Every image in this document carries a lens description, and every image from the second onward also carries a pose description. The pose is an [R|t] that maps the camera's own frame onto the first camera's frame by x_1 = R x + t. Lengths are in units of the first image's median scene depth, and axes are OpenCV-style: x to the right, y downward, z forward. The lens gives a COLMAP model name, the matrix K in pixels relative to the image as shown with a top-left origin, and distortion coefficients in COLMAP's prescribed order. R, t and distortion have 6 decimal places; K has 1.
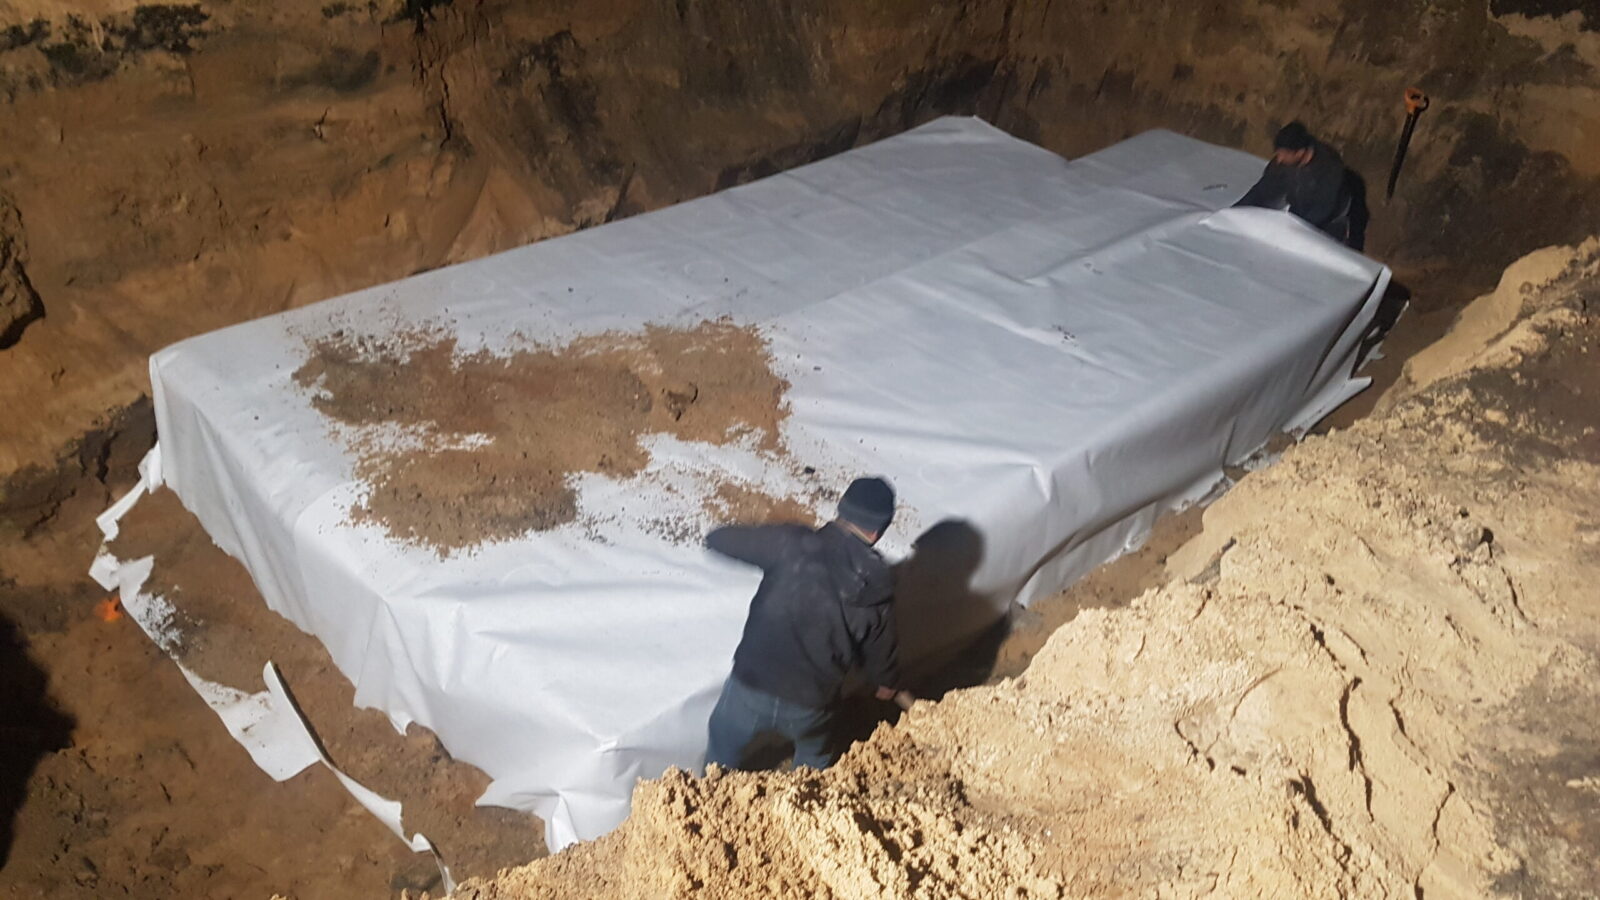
lens RADIAL K [[1362.9, 0, 799.4], [0, 1362.9, 485.2], [0, 0, 1]] dist [0.038624, -0.099157]
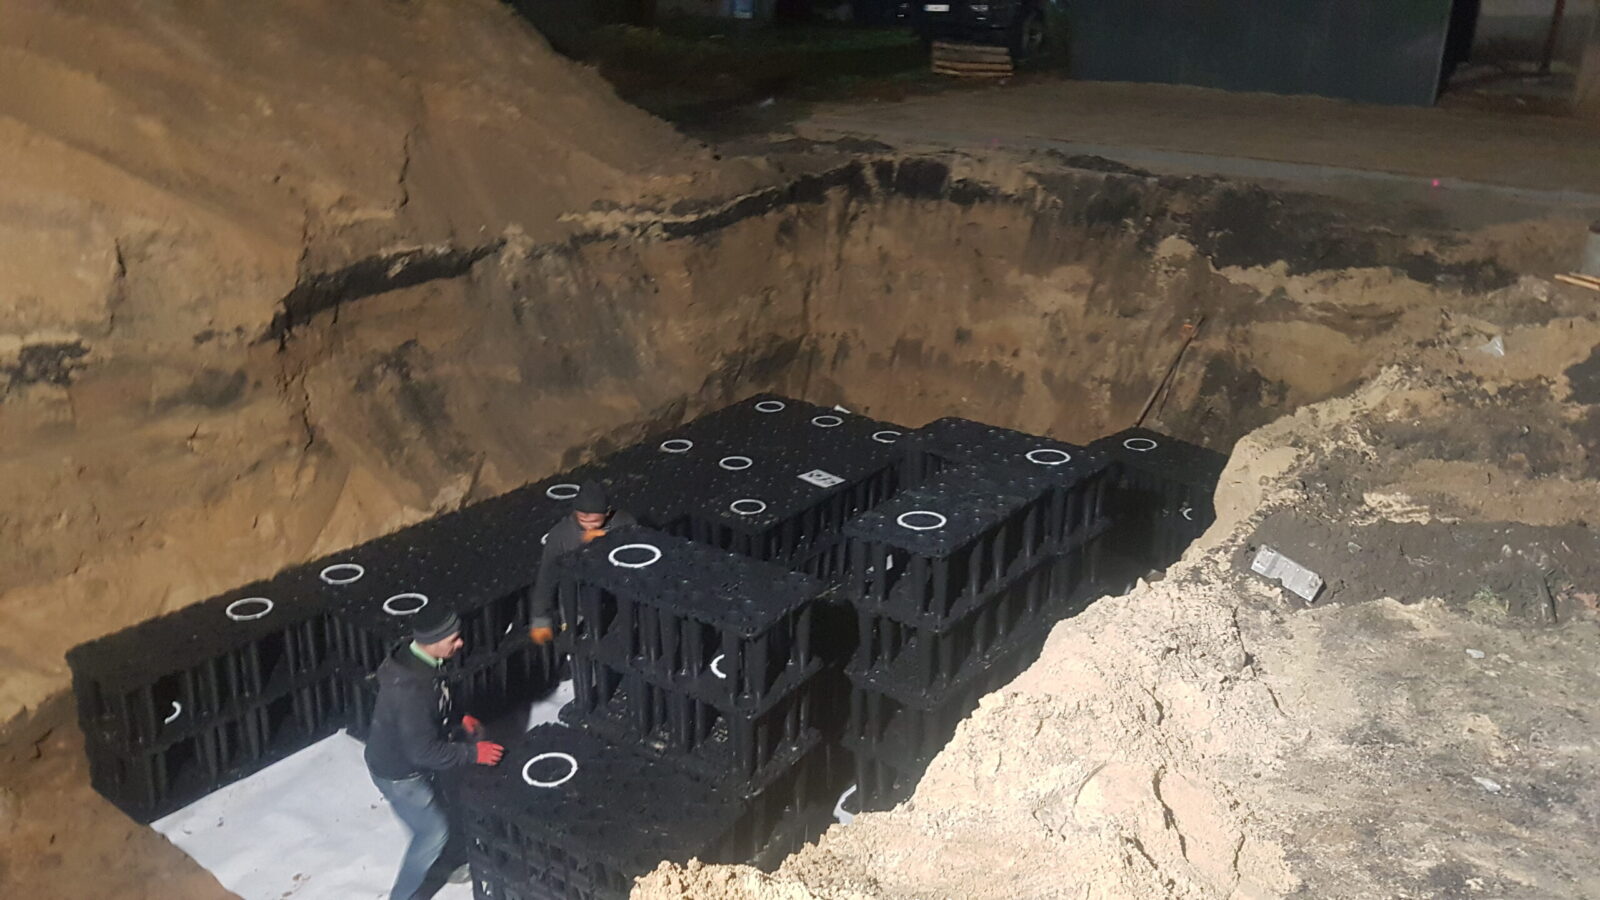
lens RADIAL K [[1362.9, 0, 790.8], [0, 1362.9, 456.2], [0, 0, 1]] dist [0.038624, -0.099157]
pose [[0.987876, -0.084066, 0.130518, -0.027960], [0.110631, 0.971000, -0.211942, 0.030057], [-0.108916, 0.223812, 0.968528, -0.092125]]
